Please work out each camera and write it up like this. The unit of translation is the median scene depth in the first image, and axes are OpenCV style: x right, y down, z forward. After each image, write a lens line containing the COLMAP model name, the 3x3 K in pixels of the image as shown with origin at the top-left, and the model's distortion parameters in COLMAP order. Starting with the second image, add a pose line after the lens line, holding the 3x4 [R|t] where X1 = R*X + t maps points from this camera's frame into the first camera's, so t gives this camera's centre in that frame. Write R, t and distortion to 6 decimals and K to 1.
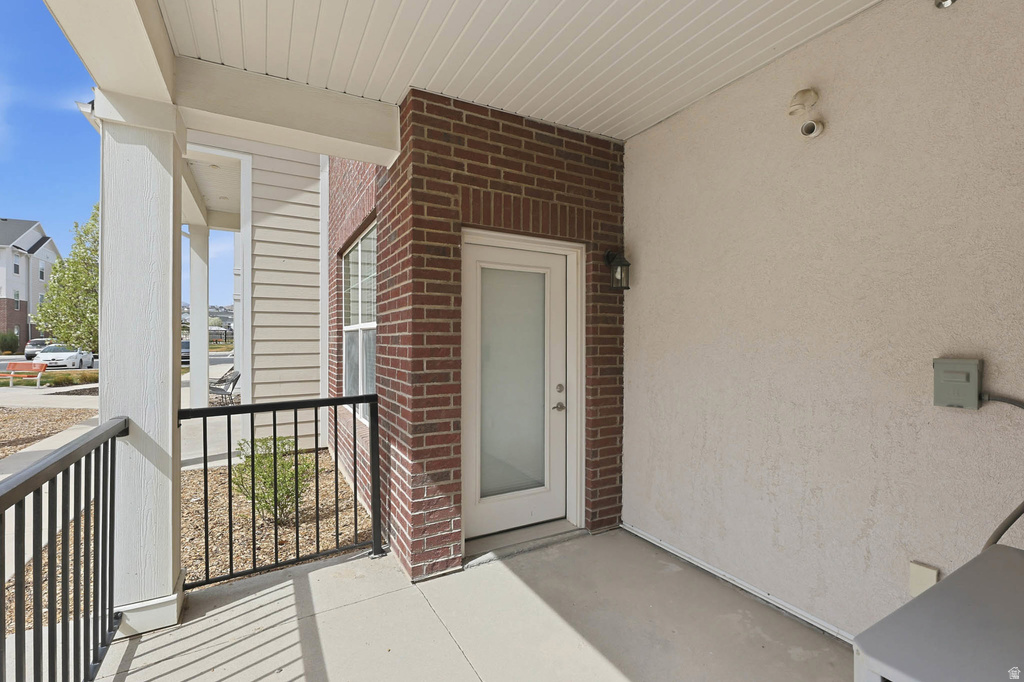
lens RADIAL K [[430.4, 0, 509.1], [0, 430.4, 337.7], [0, 0, 1]] dist [0.002813, -0.000091]
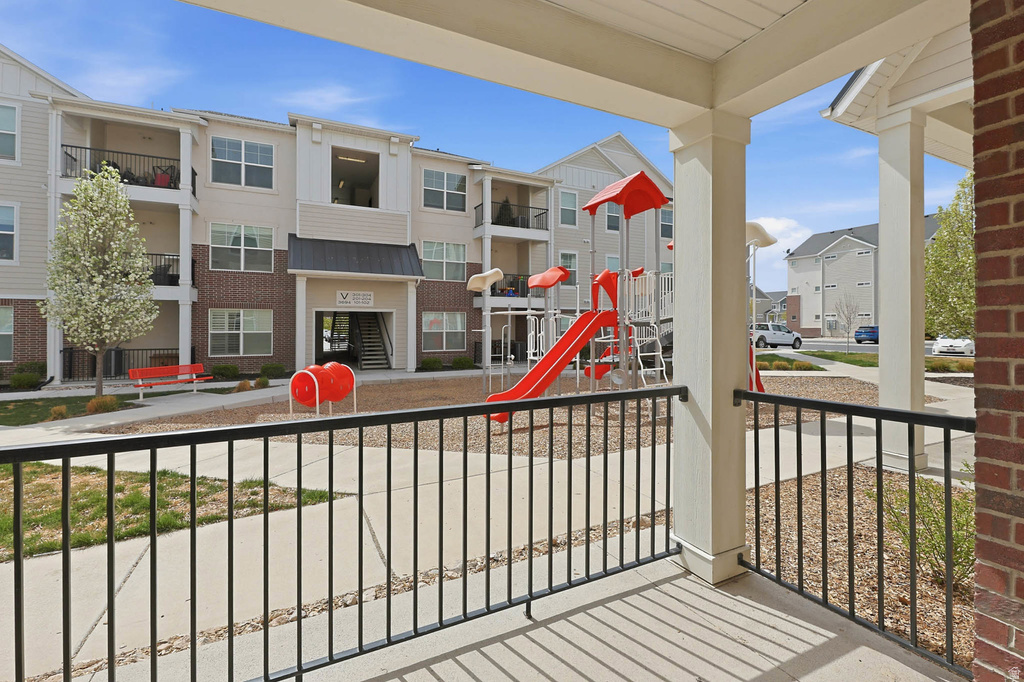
lens RADIAL K [[447.6, 0, 510.6], [0, 447.6, 319.3], [0, 0, 1]] dist [-0.004650, -0.000760]
pose [[-0.033120, -0.011464, -0.999386, 0.339995], [0.000695, 0.999934, -0.011493, 0.008885], [0.999451, -0.001075, -0.033110, 0.483544]]
